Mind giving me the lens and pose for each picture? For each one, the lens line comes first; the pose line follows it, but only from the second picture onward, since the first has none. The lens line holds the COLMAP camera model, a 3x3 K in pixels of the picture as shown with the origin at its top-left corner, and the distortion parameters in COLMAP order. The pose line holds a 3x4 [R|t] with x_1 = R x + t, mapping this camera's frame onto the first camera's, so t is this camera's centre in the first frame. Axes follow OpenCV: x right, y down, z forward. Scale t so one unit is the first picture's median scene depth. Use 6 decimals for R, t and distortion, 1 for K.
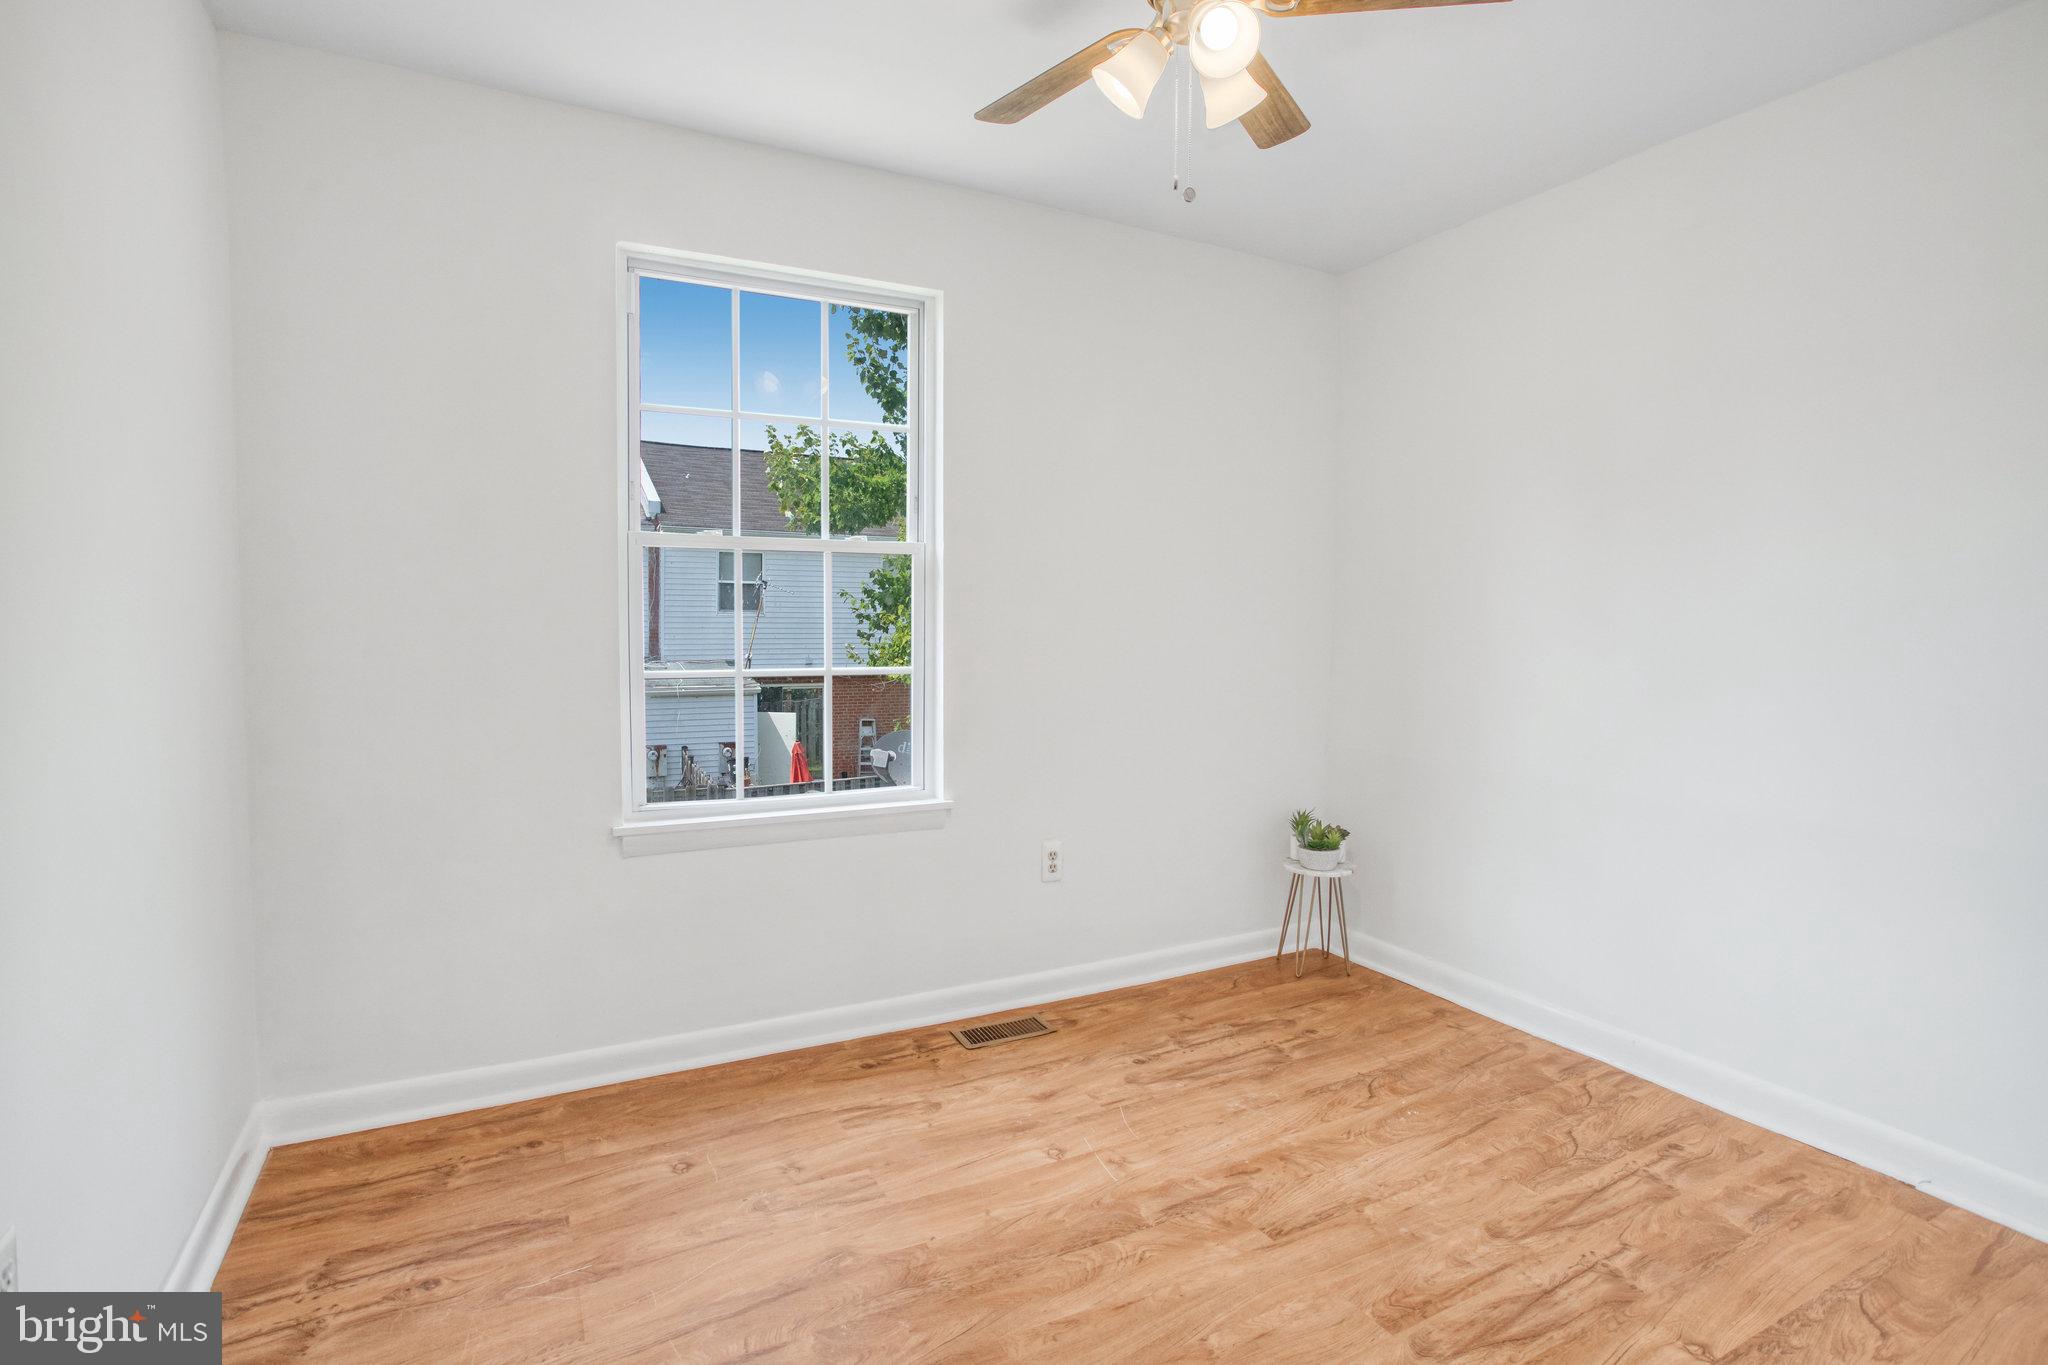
lens RADIAL K [[1013.6, 0, 1037.6], [0, 1013.6, 691.0], [0, 0, 1]] dist [-0.065420, 0.024178]
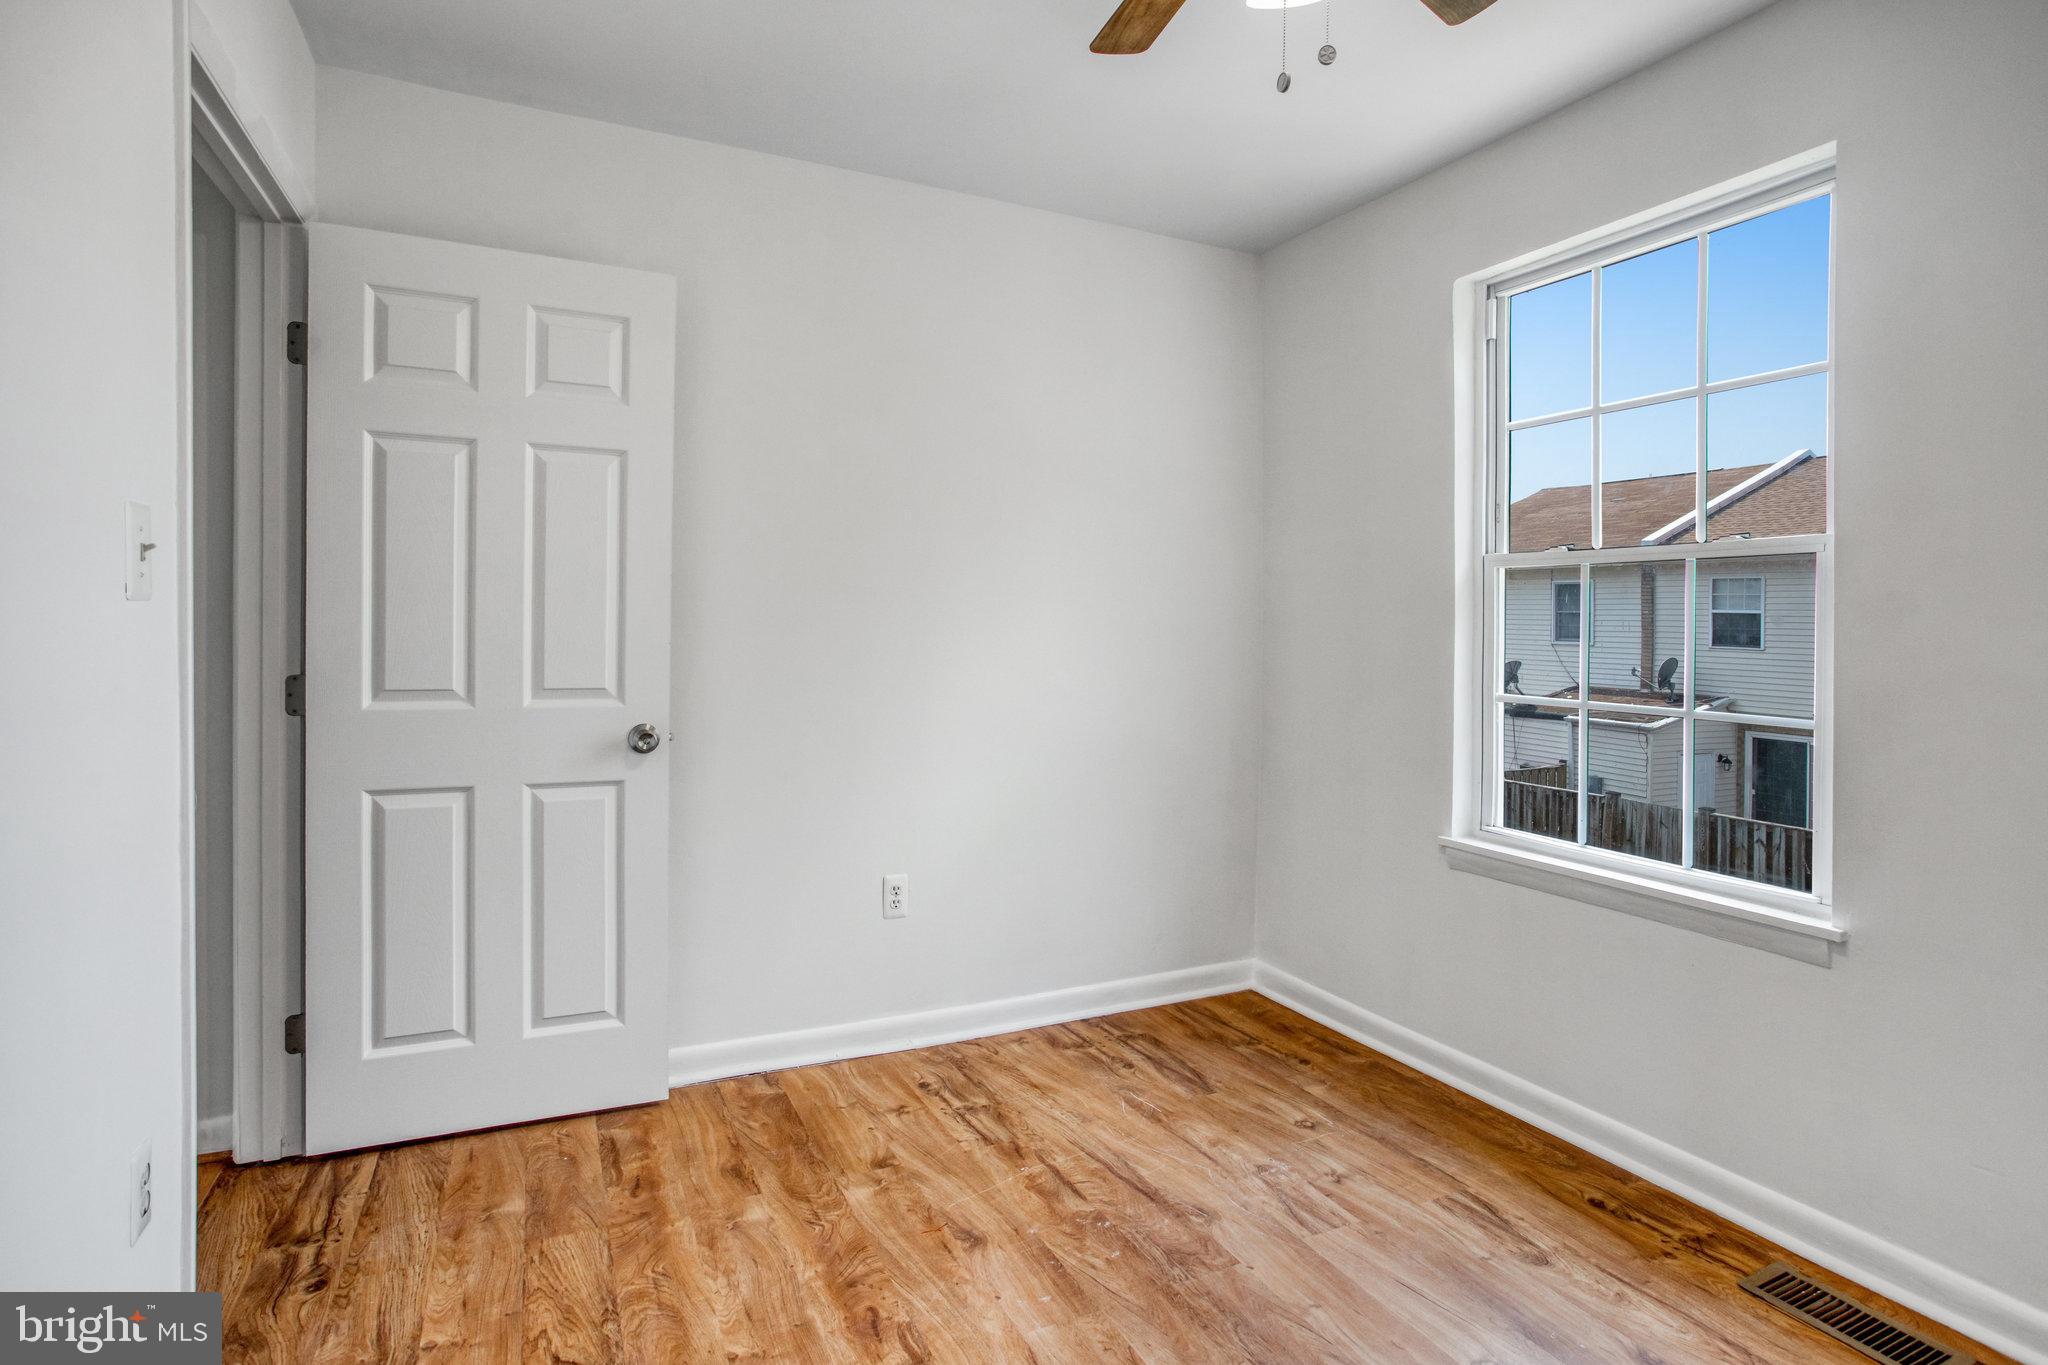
lens RADIAL K [[1013.6, 0, 1039.2], [0, 1013.6, 663.6], [0, 0, 1]] dist [-0.065420, 0.024178]
pose [[-0.015091, 0.020581, -0.999674, 0.717168], [-0.096394, 0.995101, 0.021942, -0.024267], [0.995229, 0.096694, -0.013033, 0.646739]]
